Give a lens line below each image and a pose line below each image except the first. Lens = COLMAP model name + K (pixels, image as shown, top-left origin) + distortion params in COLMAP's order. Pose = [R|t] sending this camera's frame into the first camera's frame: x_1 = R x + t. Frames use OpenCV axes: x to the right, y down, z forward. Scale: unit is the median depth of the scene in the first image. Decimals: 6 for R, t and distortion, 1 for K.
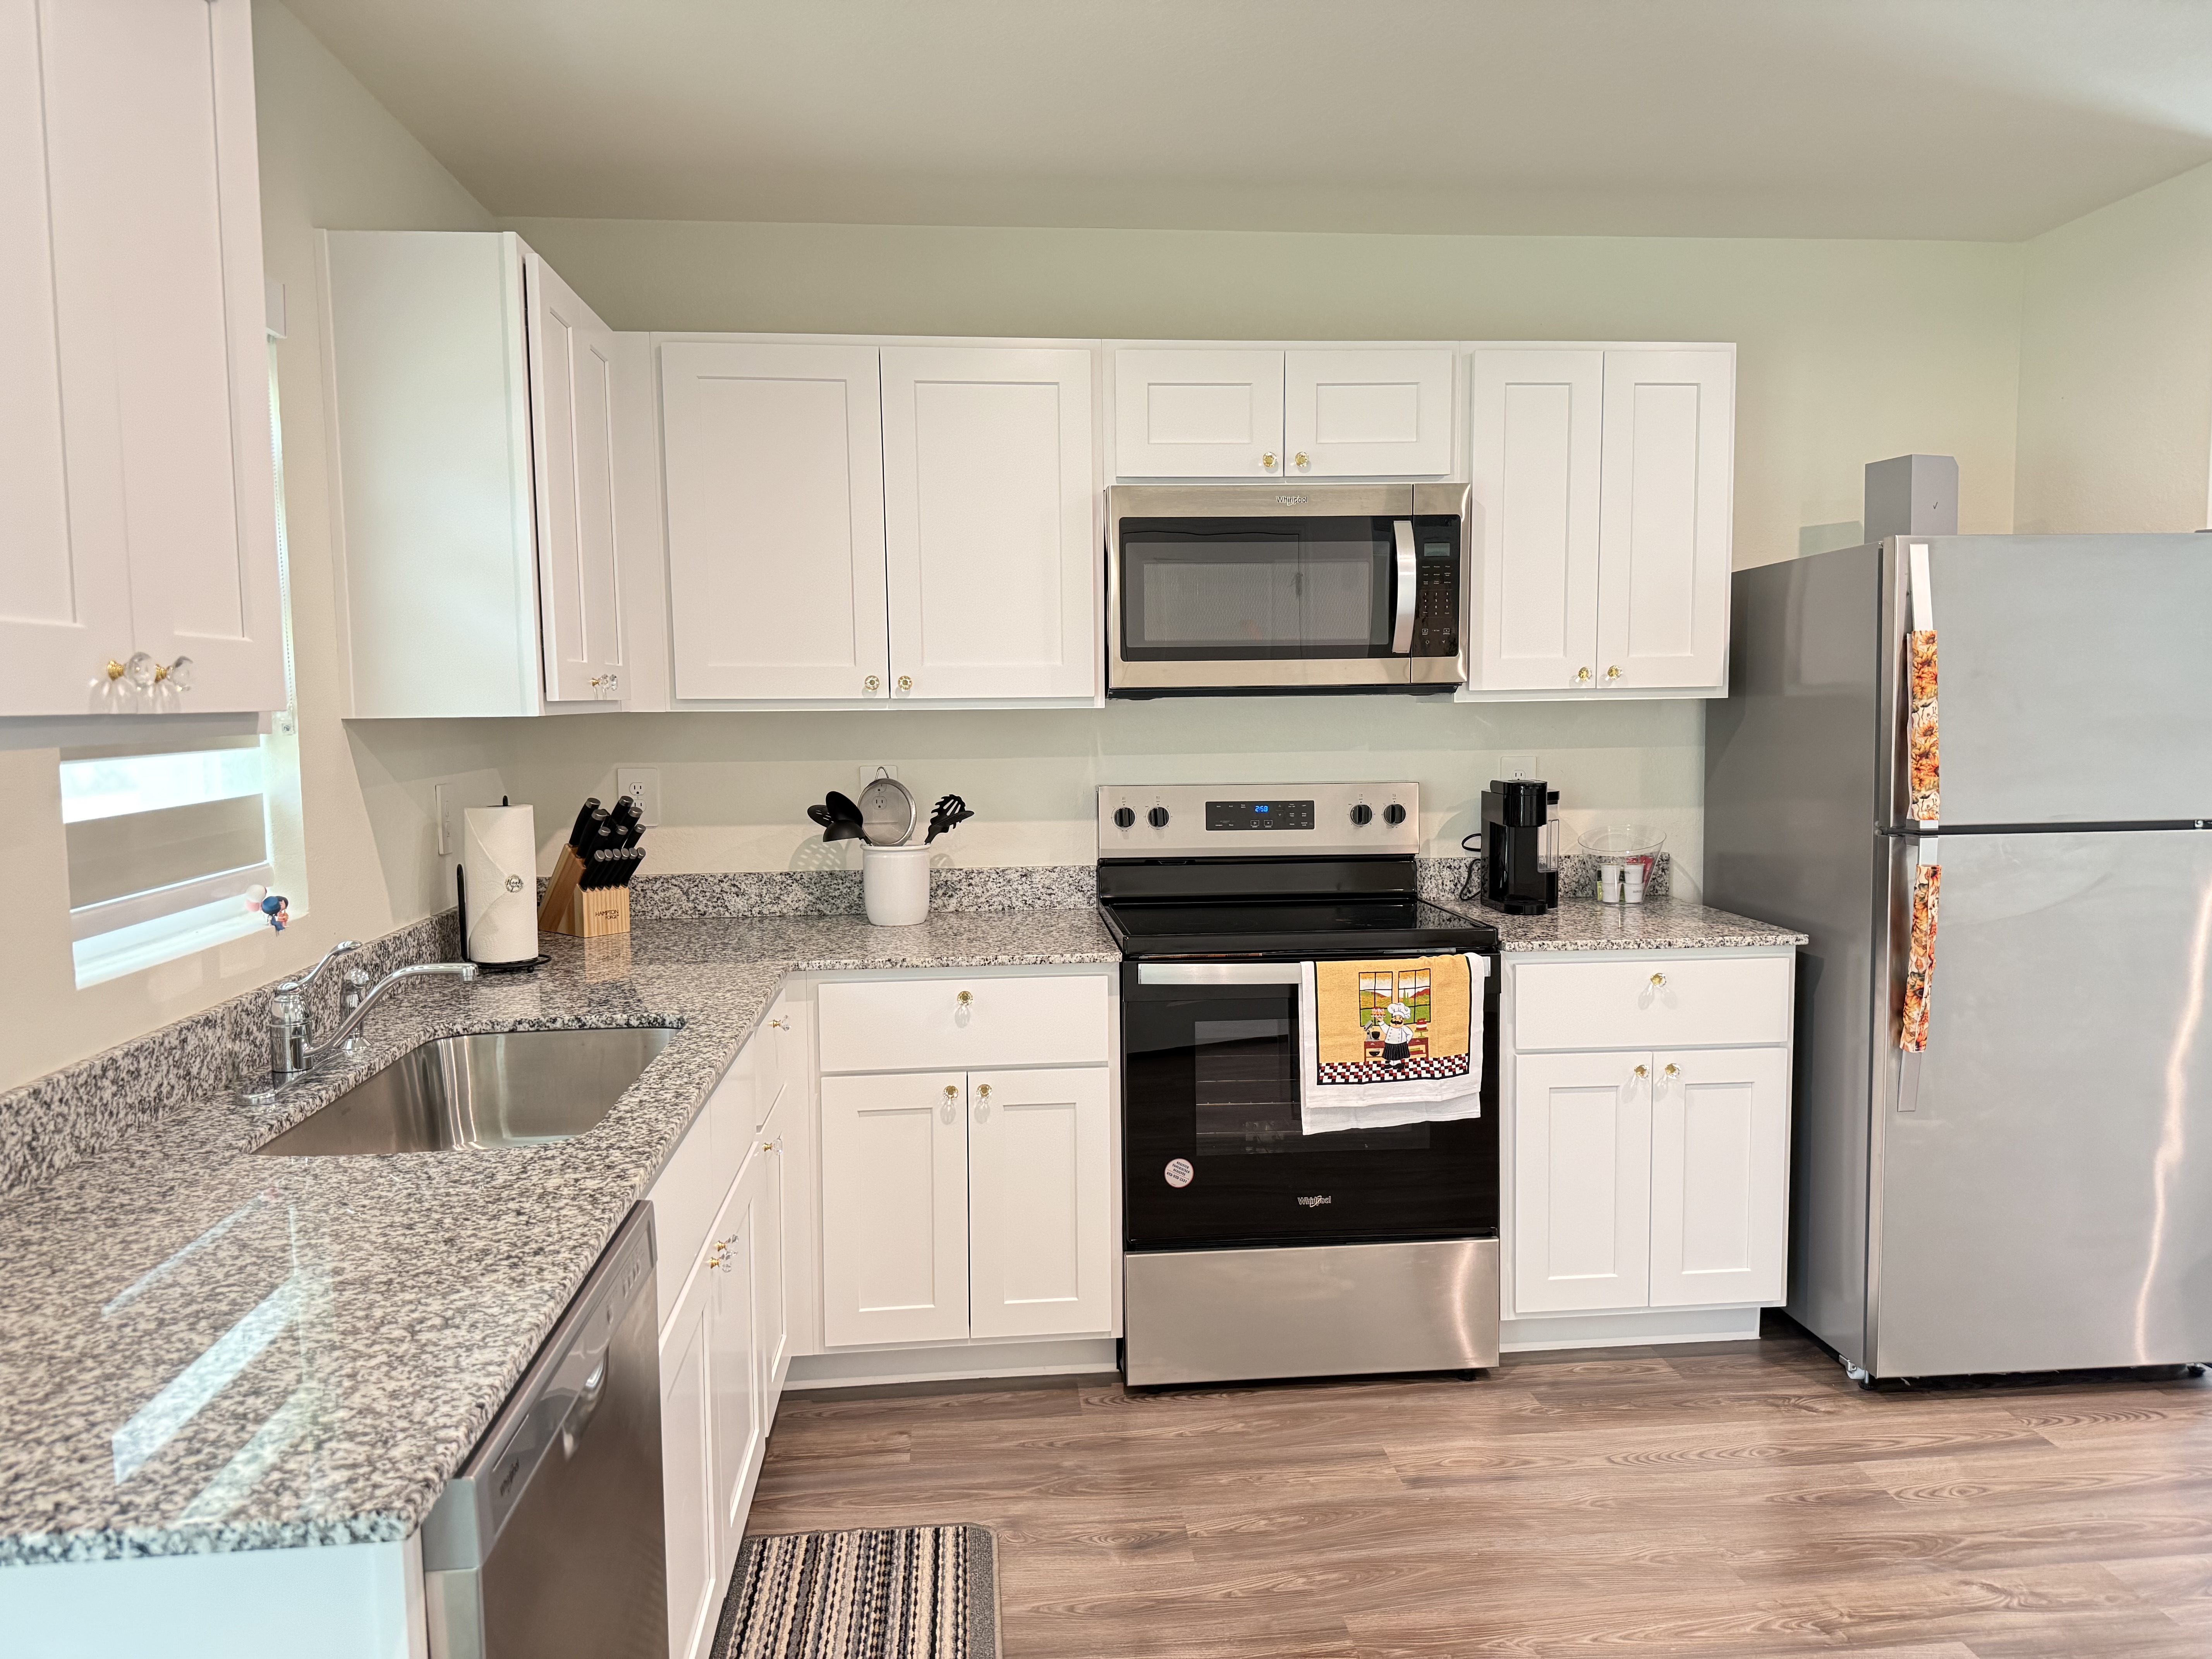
lens RADIAL K [[1567.9, 0, 1114.7], [0, 1567.9, 832.6], [0, 0, 1]] dist [0.123296, -0.168837]
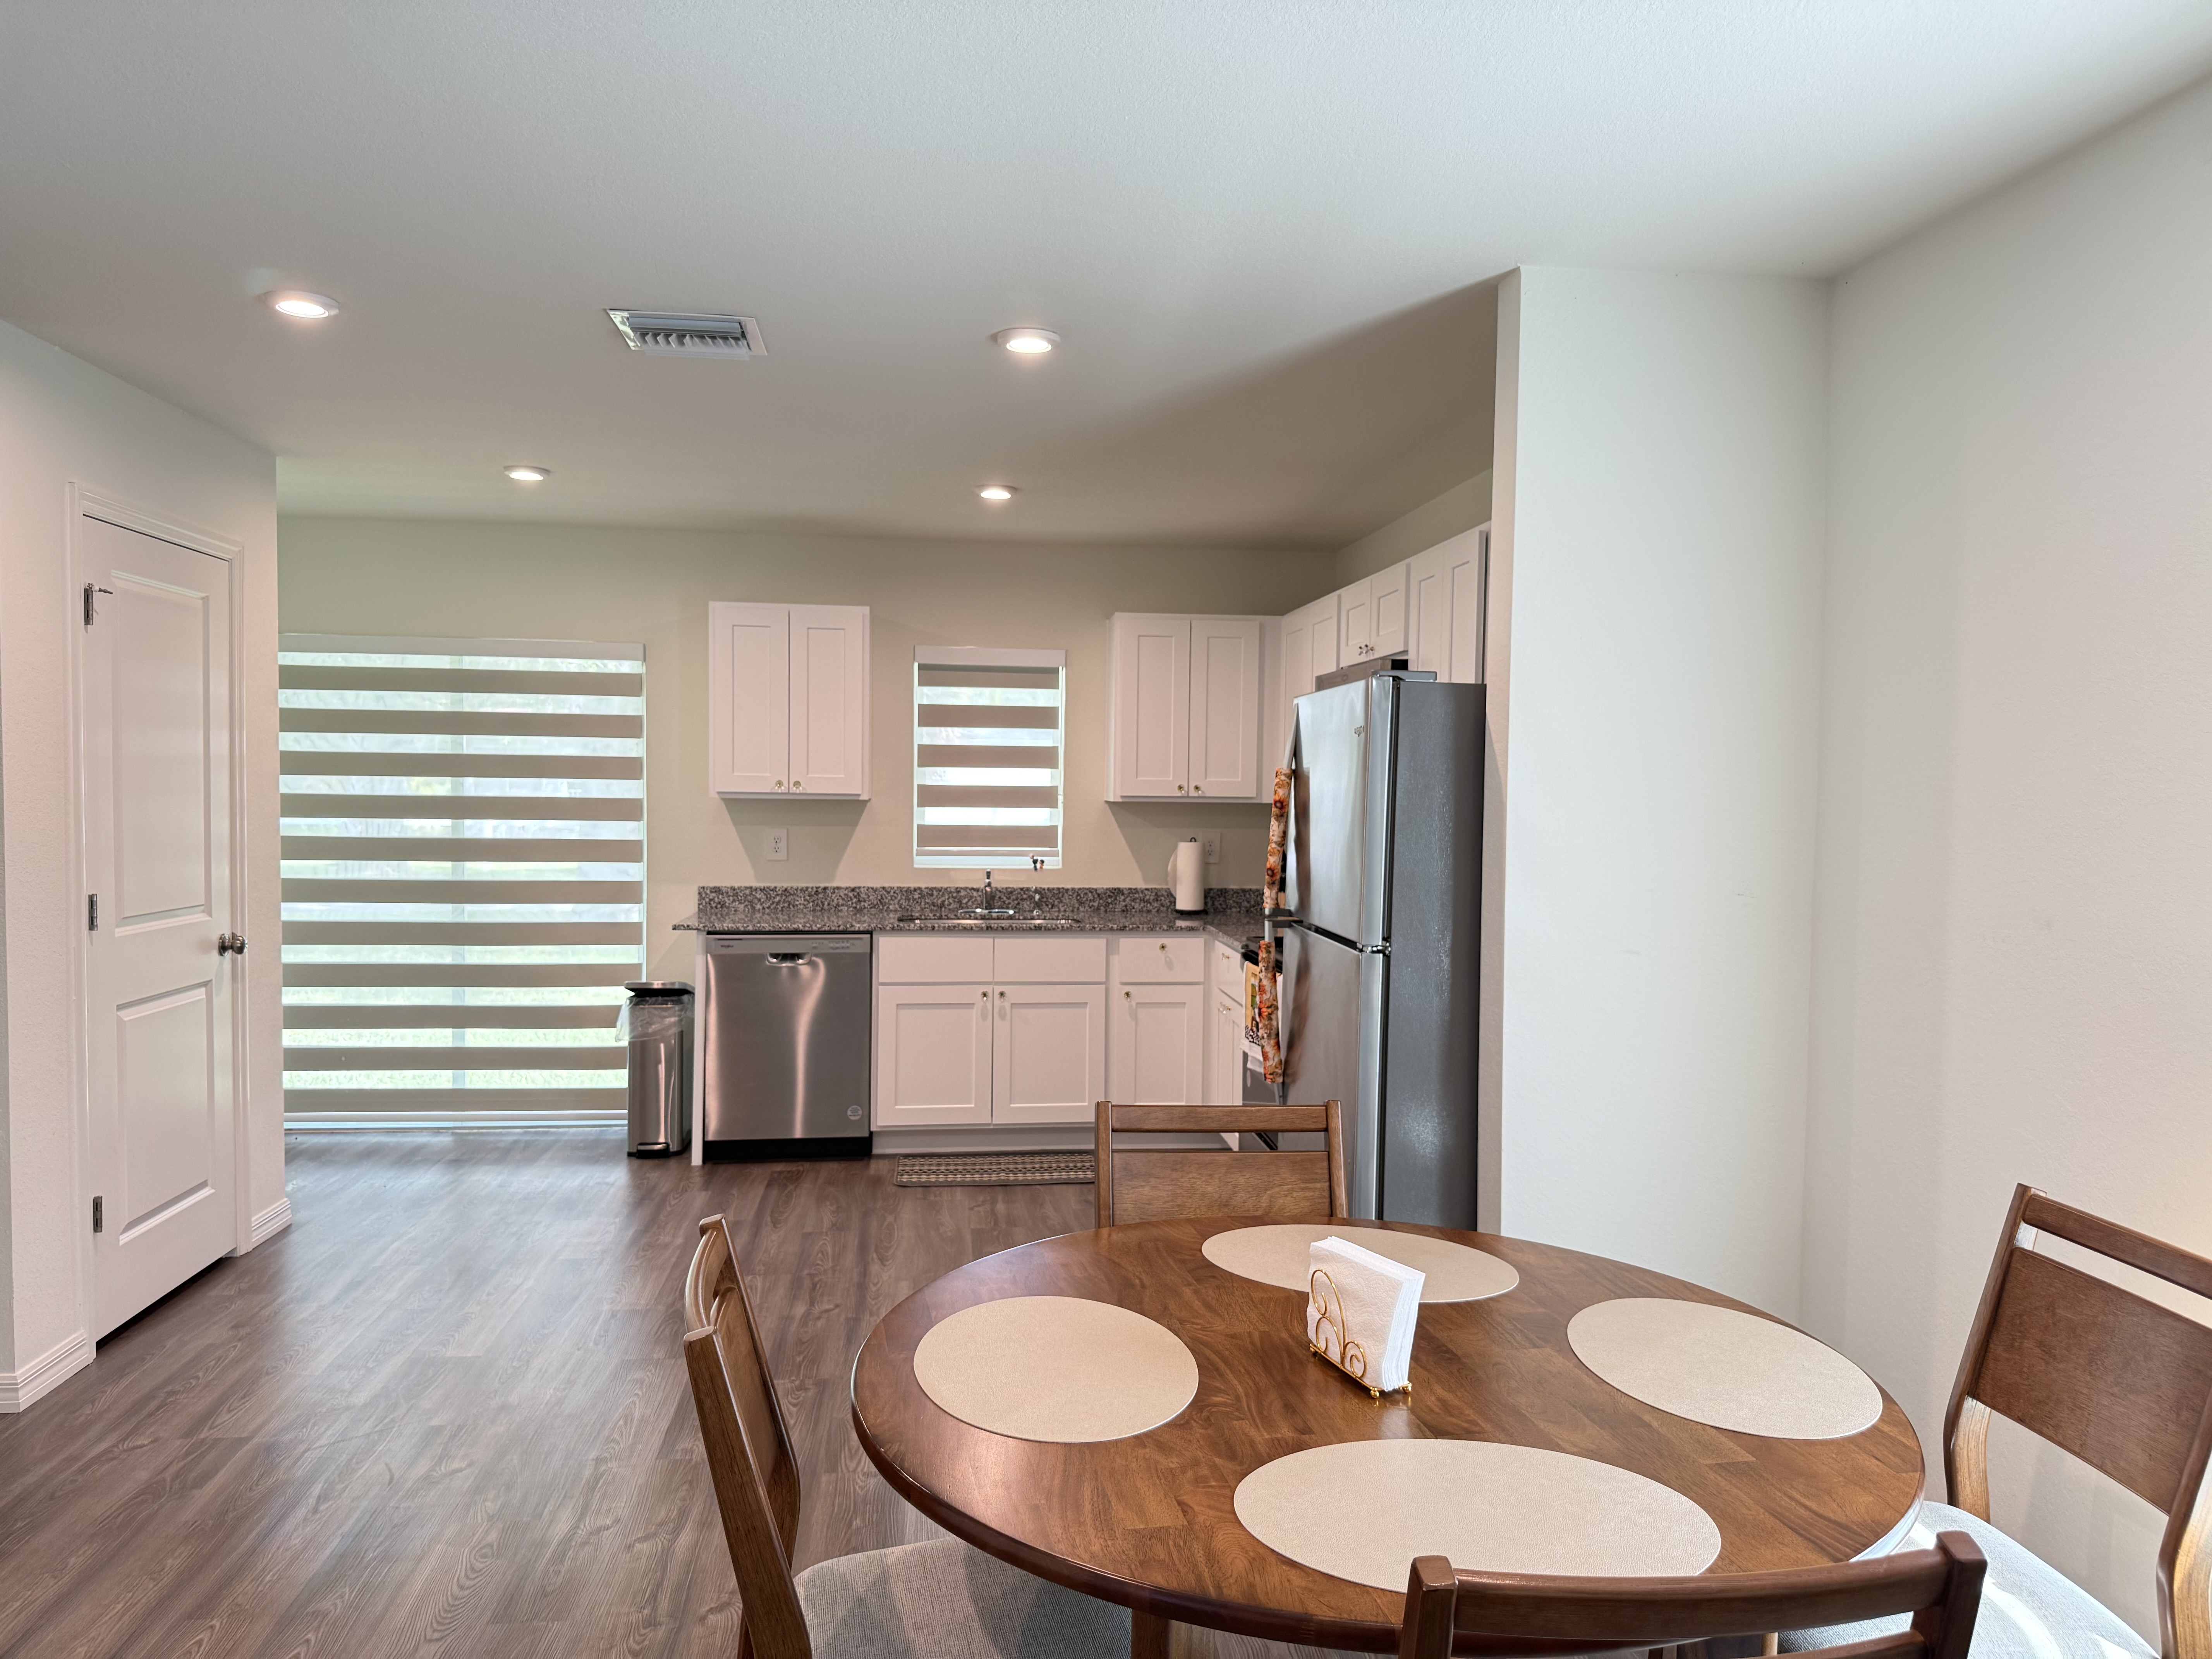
lens RADIAL K [[1567.9, 0, 1114.7], [0, 1567.9, 832.6], [0, 0, 1]] dist [0.123296, -0.168837]
pose [[0.014262, 0.046812, -0.998802, 1.746390], [-0.102623, 0.993697, 0.045108, -0.112997], [0.994618, 0.101857, 0.018977, 0.802441]]
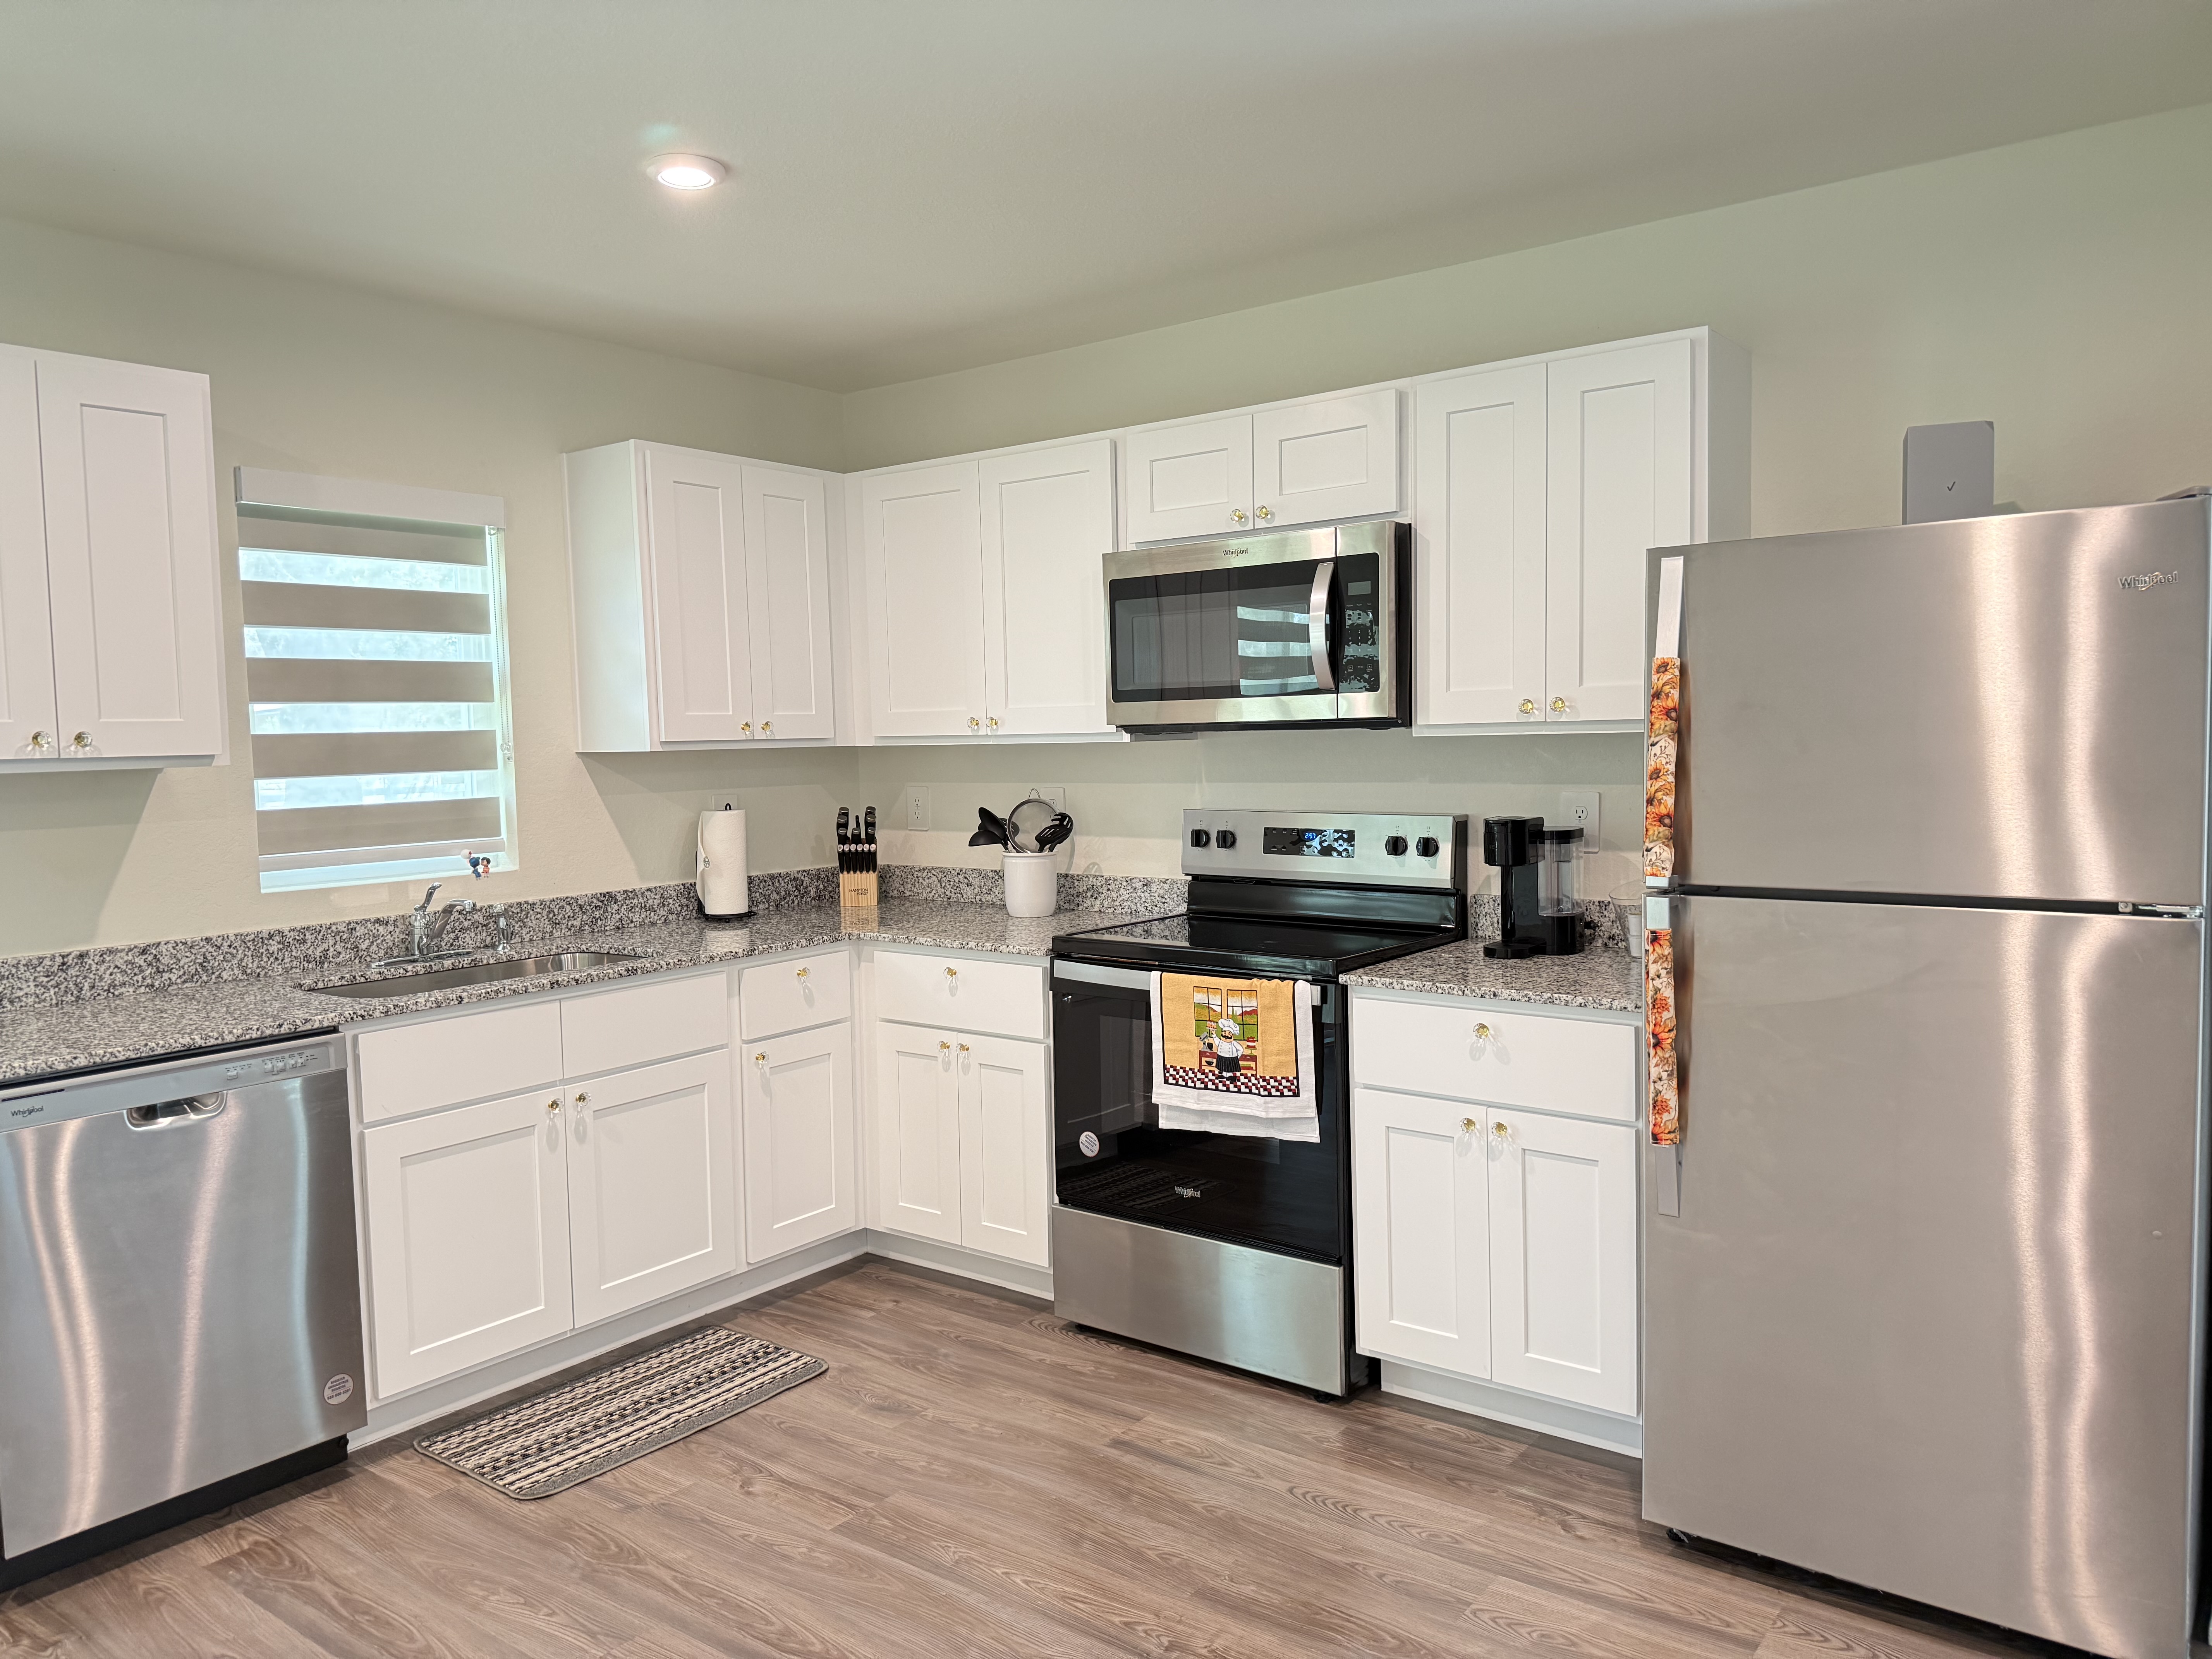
lens RADIAL K [[1555.4, 0, 1115.4], [0, 1555.4, 829.7], [0, 0, 1]] dist [0.148742, -0.237102]
pose [[0.729876, 0.039079, -0.682462, 0.832472], [-0.046756, 0.998880, 0.007193, -0.024334], [0.681979, 0.026659, 0.730886, 0.165864]]
